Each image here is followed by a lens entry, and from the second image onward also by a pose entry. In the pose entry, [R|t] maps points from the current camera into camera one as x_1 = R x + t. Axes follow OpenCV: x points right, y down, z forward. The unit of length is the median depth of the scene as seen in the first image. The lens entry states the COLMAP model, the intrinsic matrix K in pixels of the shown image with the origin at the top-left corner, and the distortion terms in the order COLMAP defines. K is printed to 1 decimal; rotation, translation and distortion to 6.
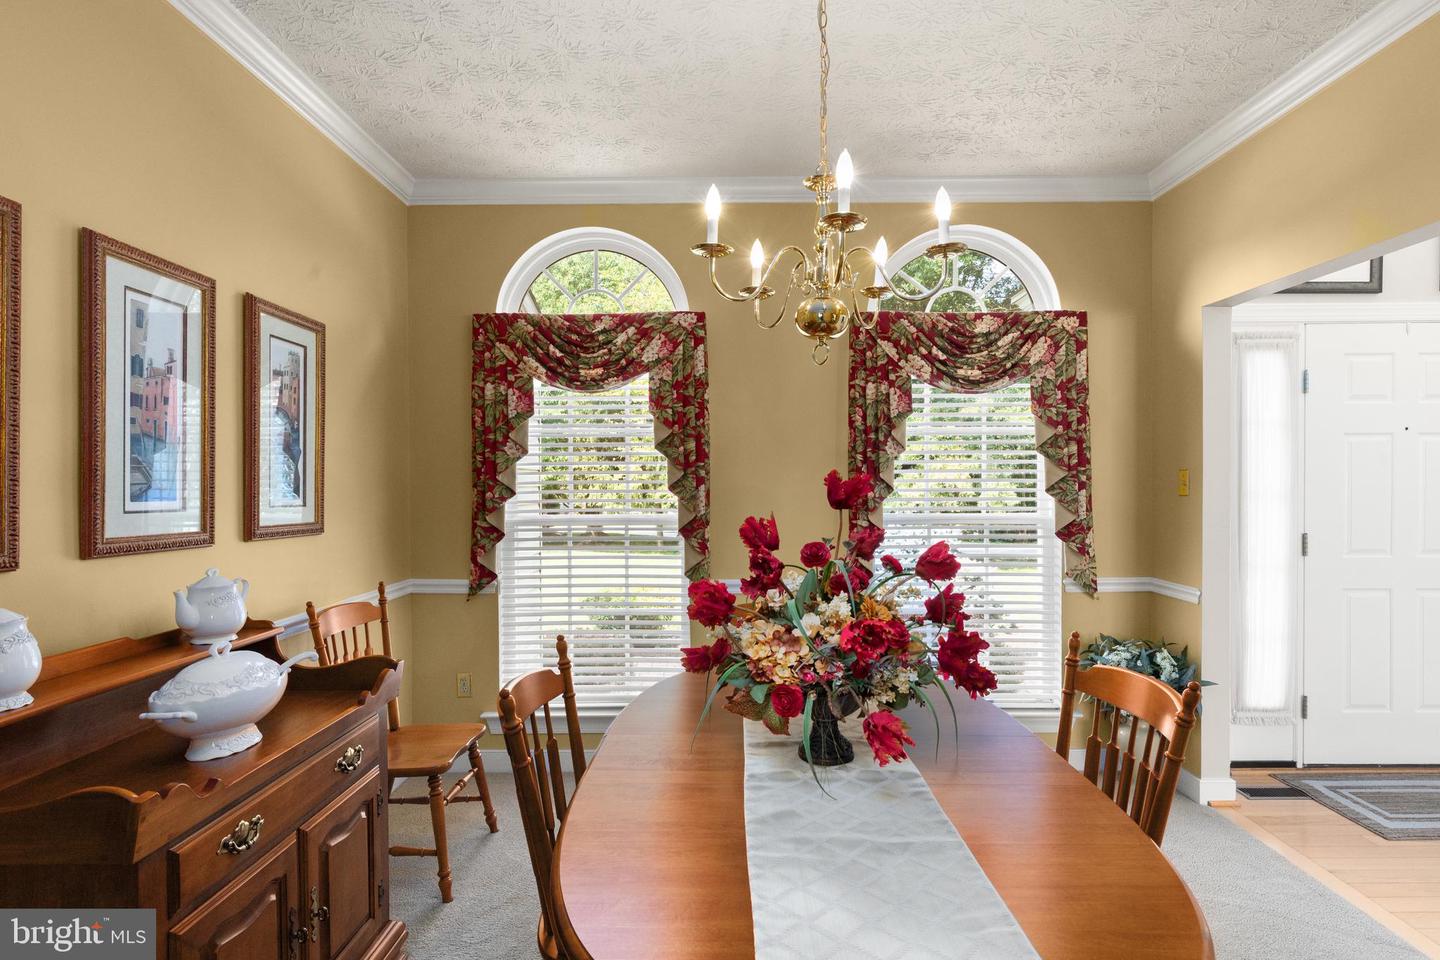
lens RADIAL K [[733.2, 0, 719.5], [0, 733.2, 472.4], [0, 0, 1]] dist [0.000042, -0.000205]
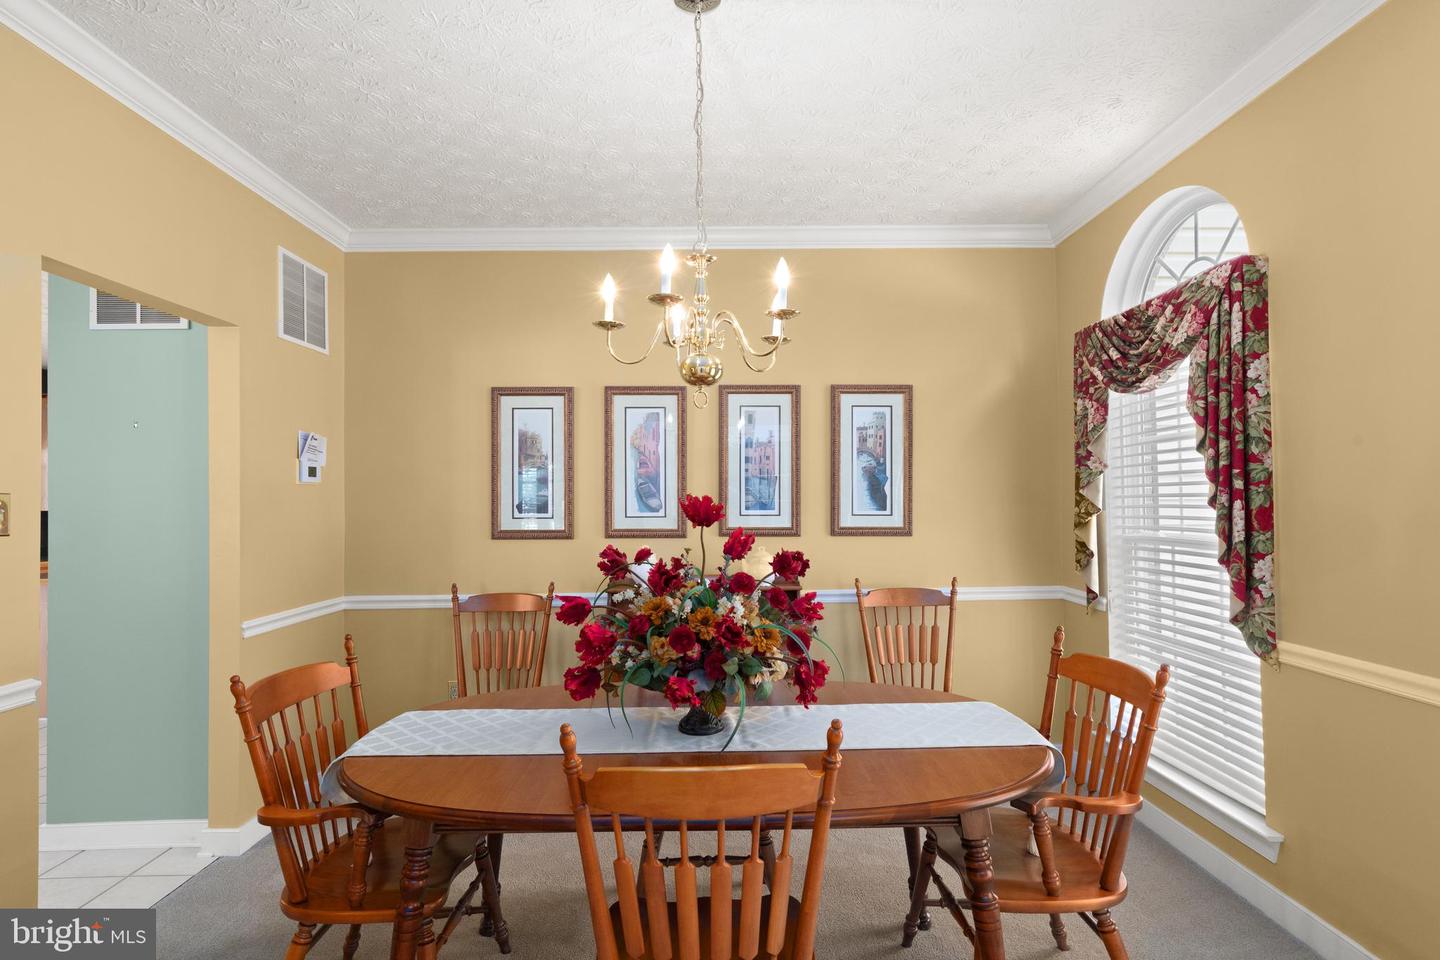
lens RADIAL K [[733.2, 0, 719.5], [0, 733.2, 472.4], [0, 0, 1]] dist [0.000042, -0.000205]
pose [[0.023701, -0.037418, -0.999019, 0.680916], [0.025039, 0.999008, -0.036824, 0.004619], [0.999405, -0.024142, 0.024615, 0.479106]]
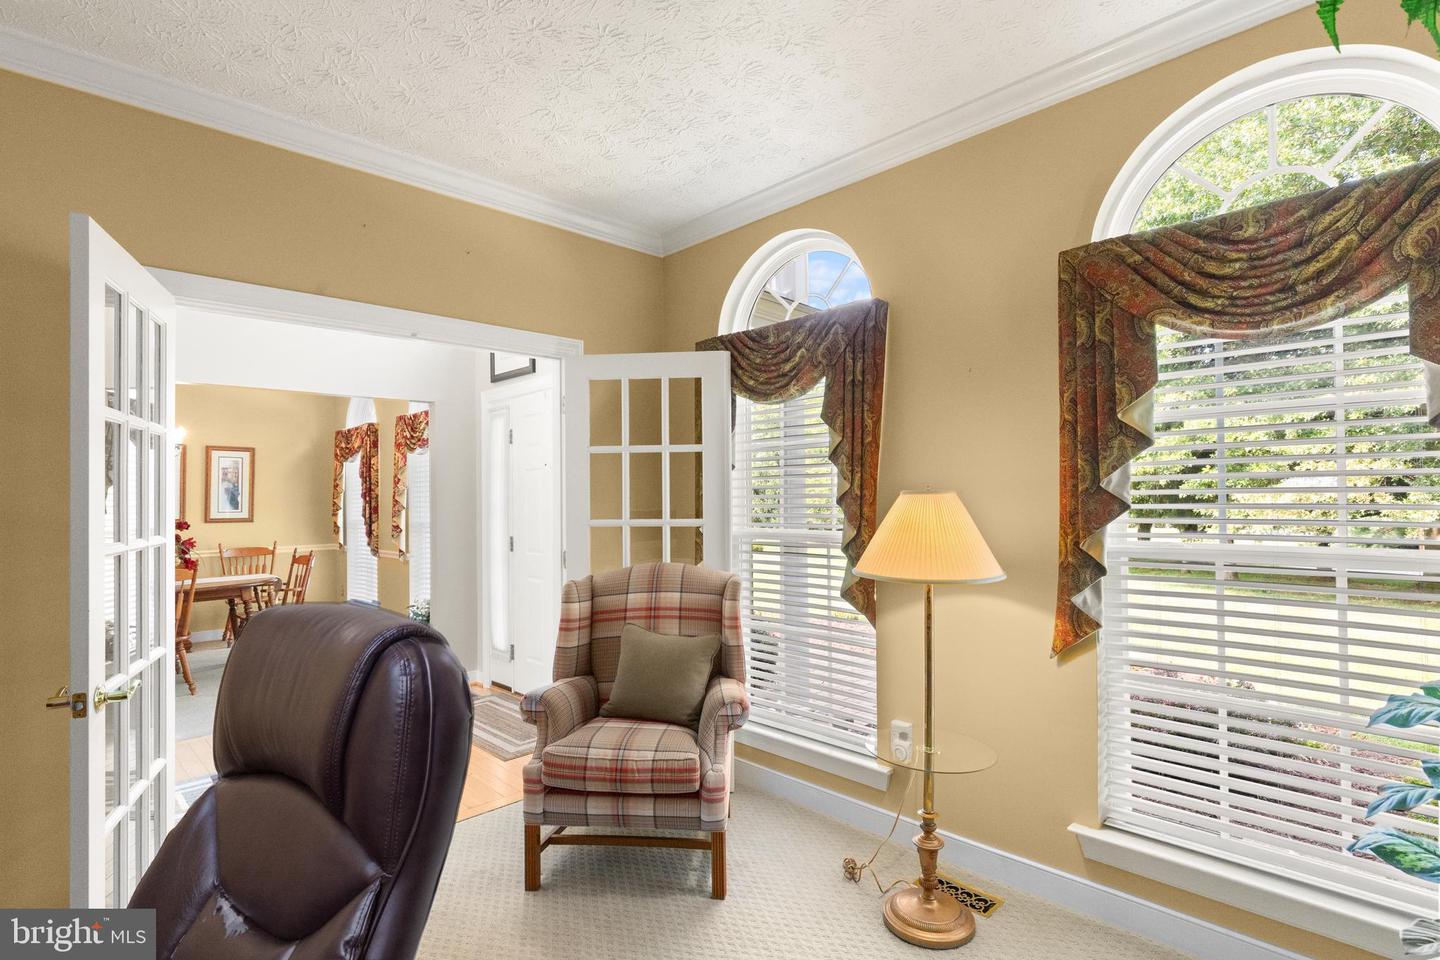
lens RADIAL K [[723.7, 0, 719.2], [0, 723.7, 488.5], [0, 0, 1]] dist [0.001228, 0.000162]
pose [[0.700776, -0.018056, -0.713153, 2.175858], [0.021238, 0.999765, -0.004443, 0.004024], [0.713065, -0.012033, 0.700995, 0.256829]]
